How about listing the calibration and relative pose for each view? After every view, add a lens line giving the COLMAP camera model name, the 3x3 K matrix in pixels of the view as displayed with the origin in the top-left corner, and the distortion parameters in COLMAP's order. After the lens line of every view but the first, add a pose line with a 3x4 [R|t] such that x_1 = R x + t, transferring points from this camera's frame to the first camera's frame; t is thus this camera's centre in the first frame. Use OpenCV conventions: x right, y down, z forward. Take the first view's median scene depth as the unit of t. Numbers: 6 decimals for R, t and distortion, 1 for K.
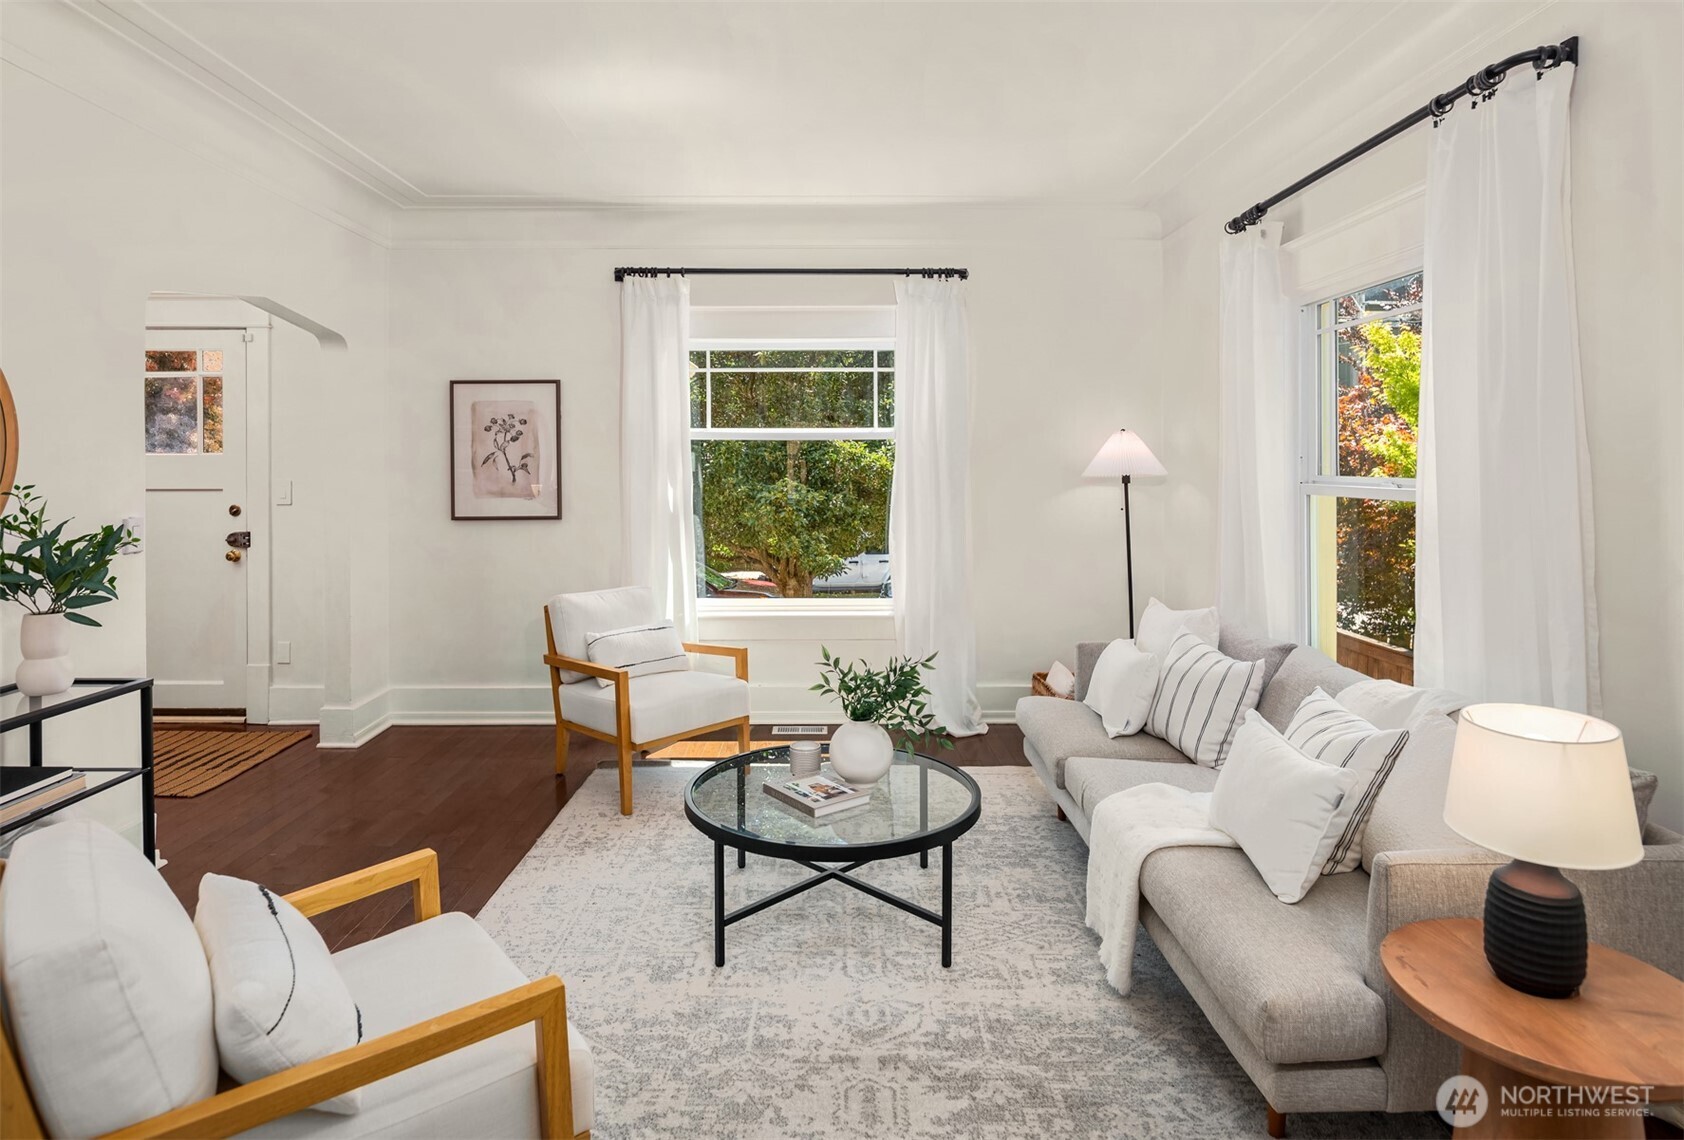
lens RADIAL K [[959.0, 0, 801.9], [0, 959.0, 476.0], [0, 0, 1]] dist [-0.004897, -0.000933]
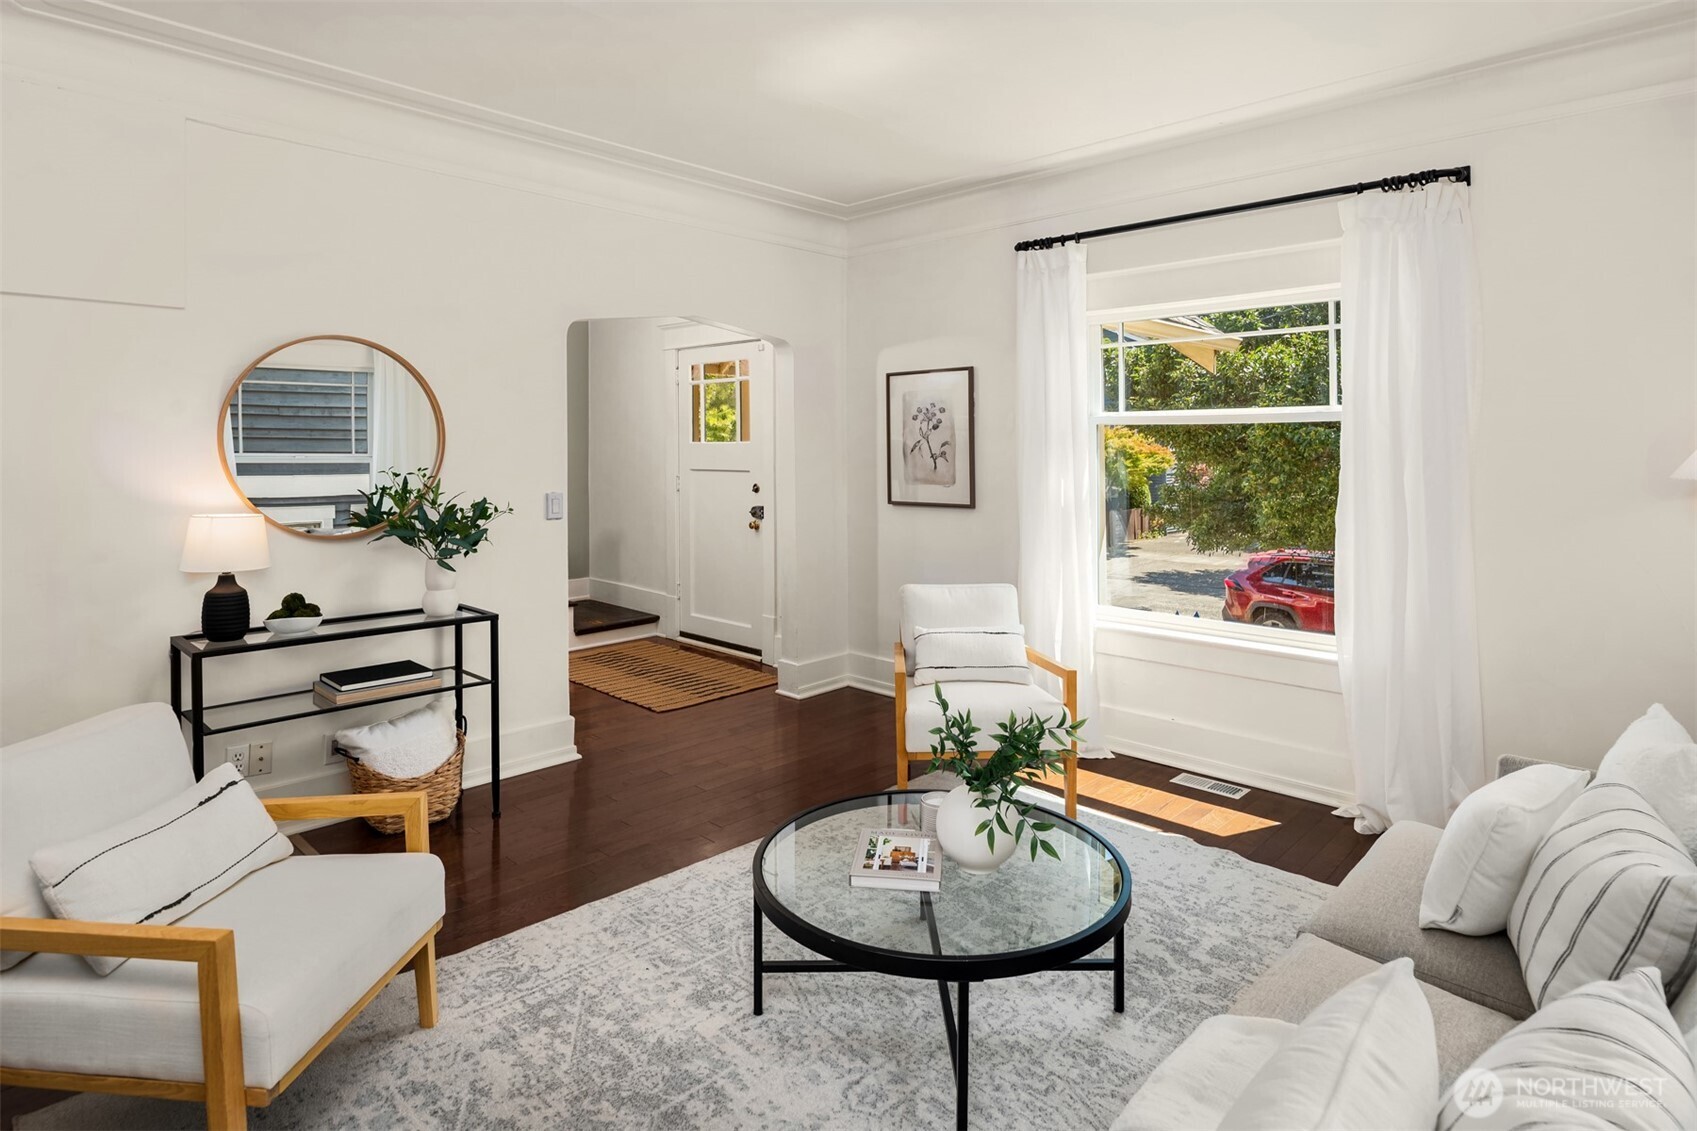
lens RADIAL K [[912.9, 0, 851.3], [0, 912.9, 454.1], [0, 0, 1]] dist [-0.001228, -0.000781]
pose [[0.717306, 0.006917, -0.696724, 0.317605], [-0.009622, 0.999954, 0.000021, -0.009215], [0.696691, 0.006689, 0.717340, 0.244493]]
